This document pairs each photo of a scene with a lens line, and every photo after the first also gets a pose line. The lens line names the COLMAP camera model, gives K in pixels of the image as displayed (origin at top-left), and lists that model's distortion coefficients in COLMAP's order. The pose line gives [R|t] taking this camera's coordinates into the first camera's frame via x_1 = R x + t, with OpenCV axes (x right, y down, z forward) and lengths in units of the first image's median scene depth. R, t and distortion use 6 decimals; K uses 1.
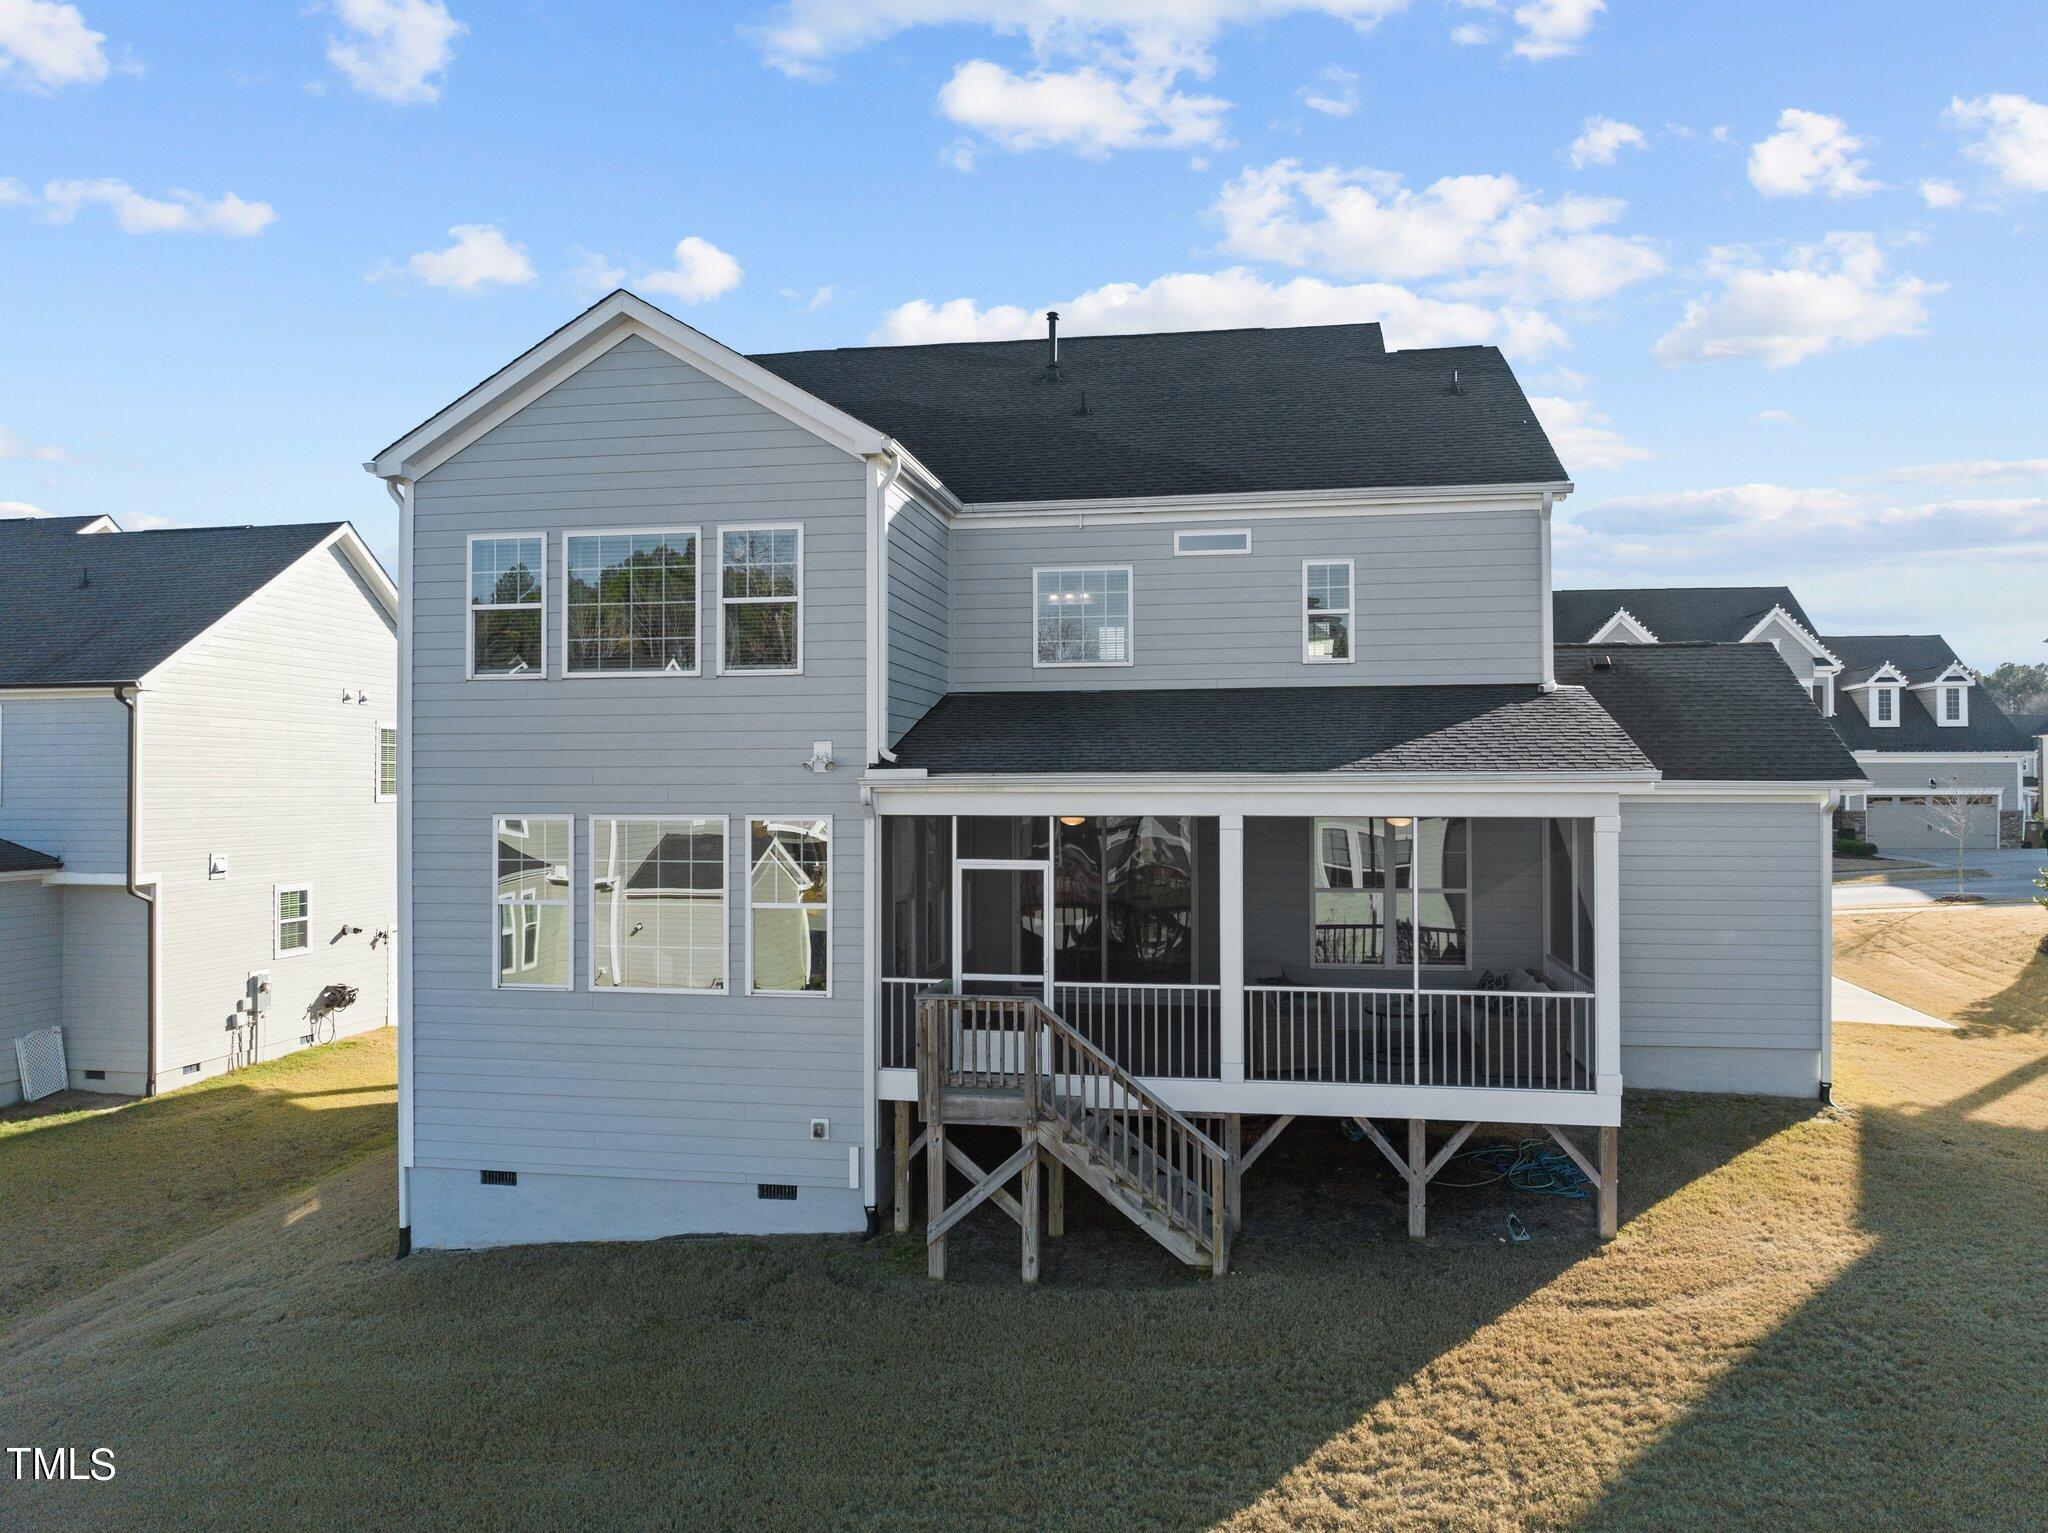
lens RADIAL K [[1452.3, 0, 1030.1], [0, 1452.3, 765.0], [0, 0, 1]] dist [-0.038273, -0.004052]
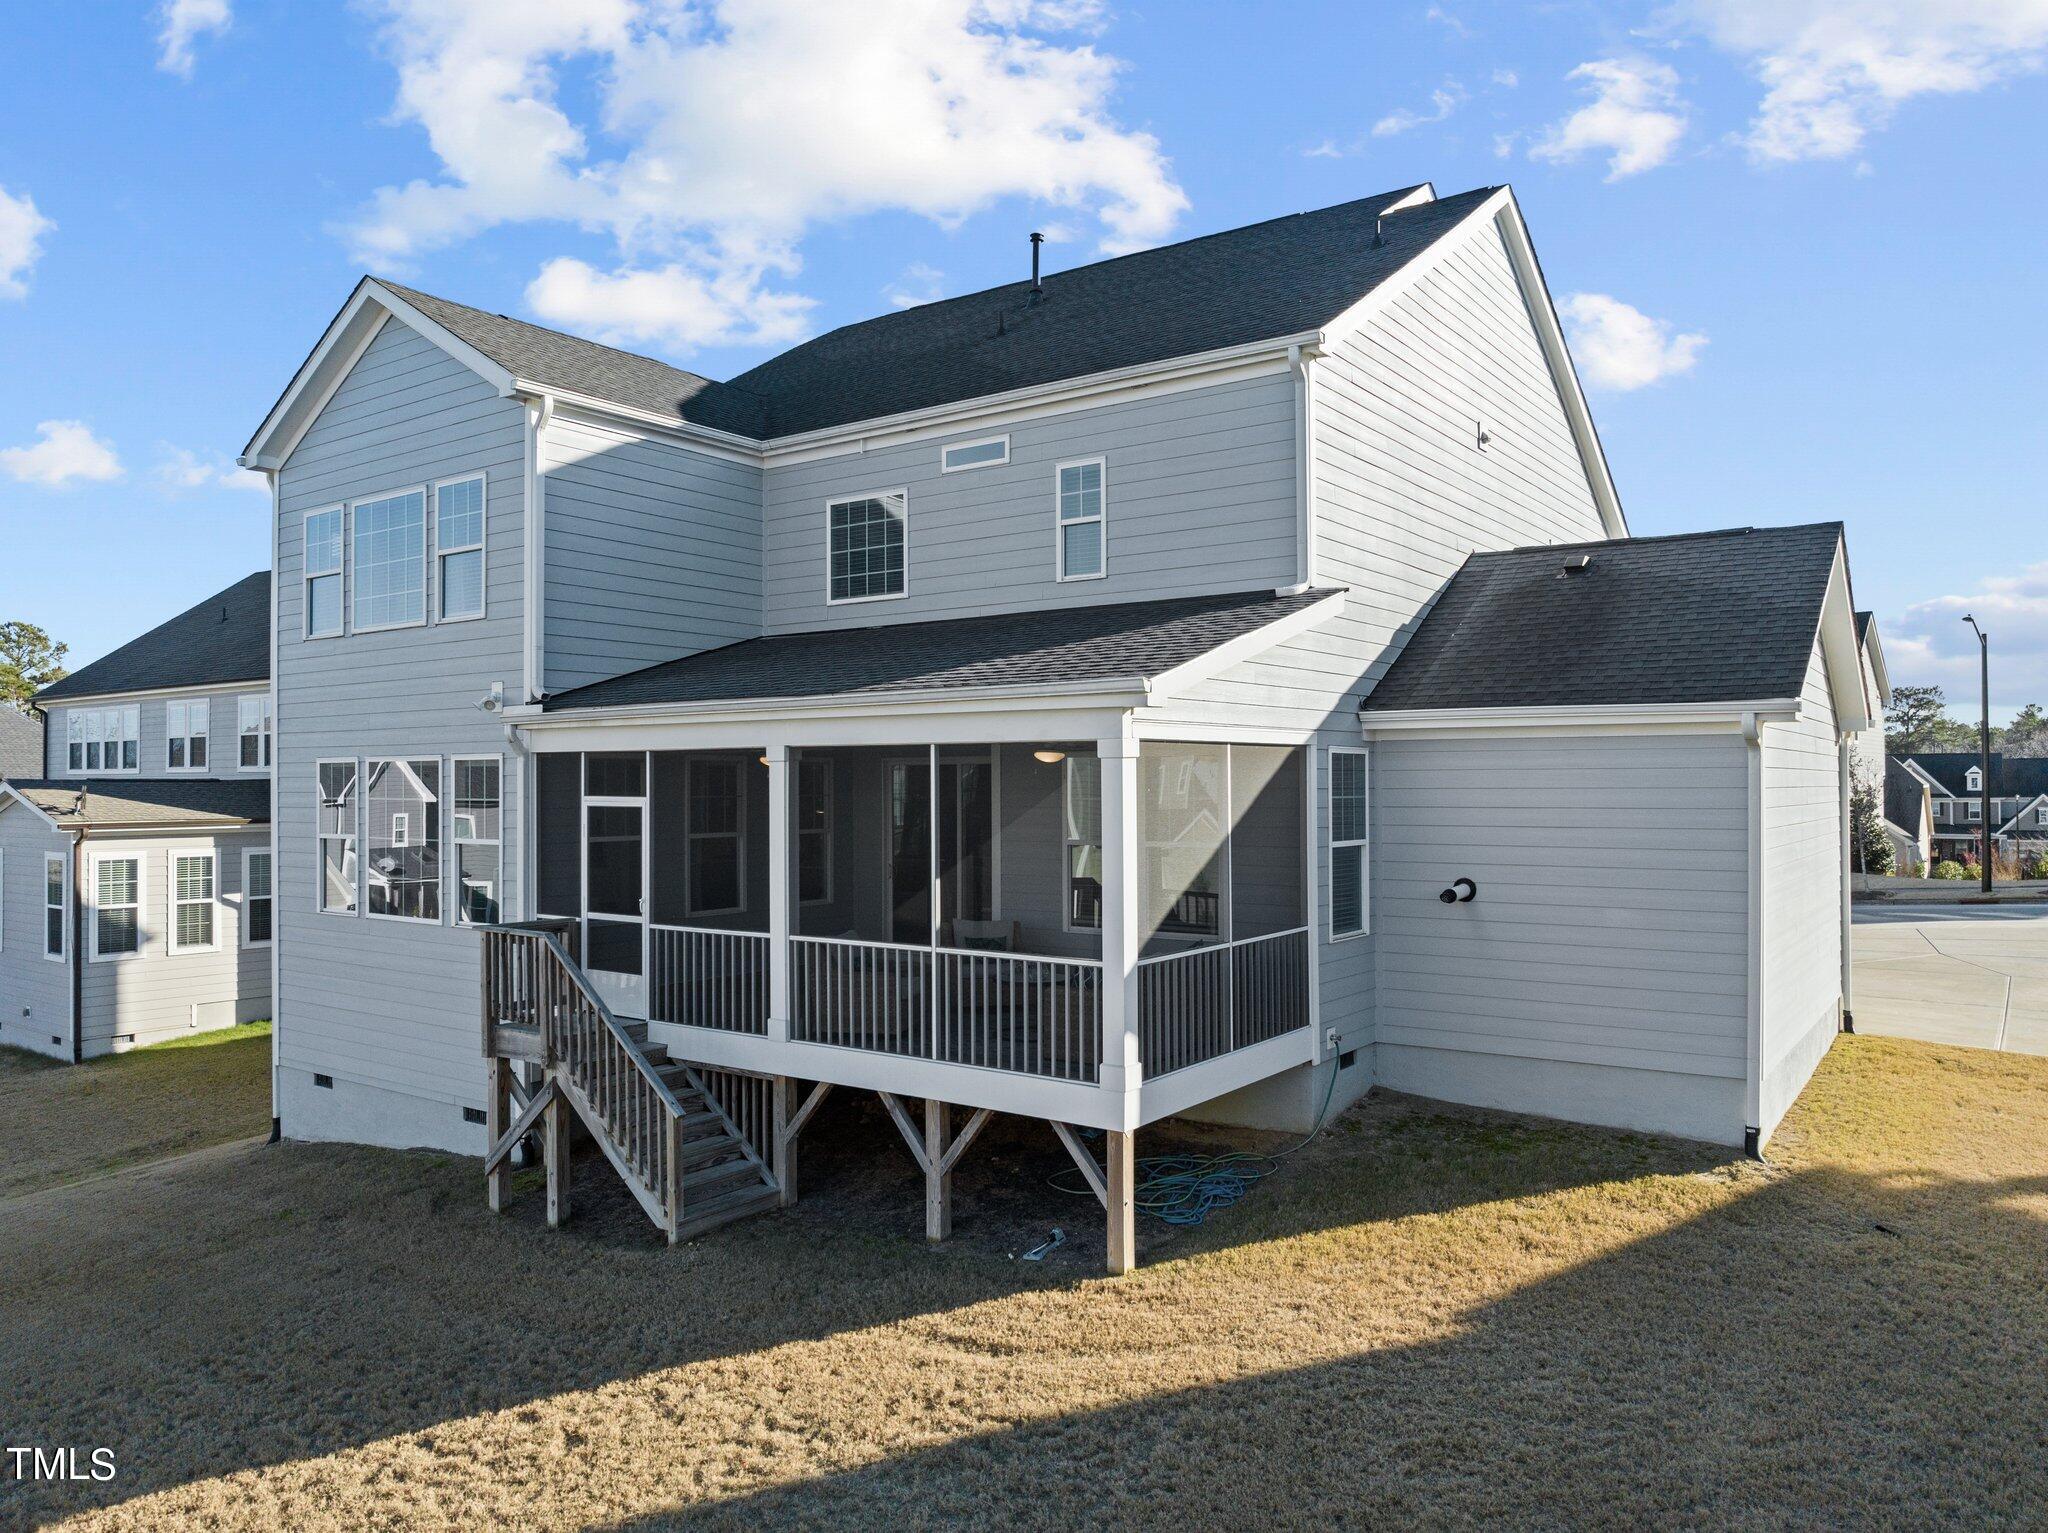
lens RADIAL K [[1441.9, 0, 1028.5], [0, 1441.9, 766.5], [0, 0, 1]] dist [-0.038311, -0.001208]
pose [[0.900043, -0.007177, -0.435743, 0.673335], [0.009639, 0.999948, 0.003438, 0.046124], [0.435695, -0.007295, 0.900065, 0.260672]]
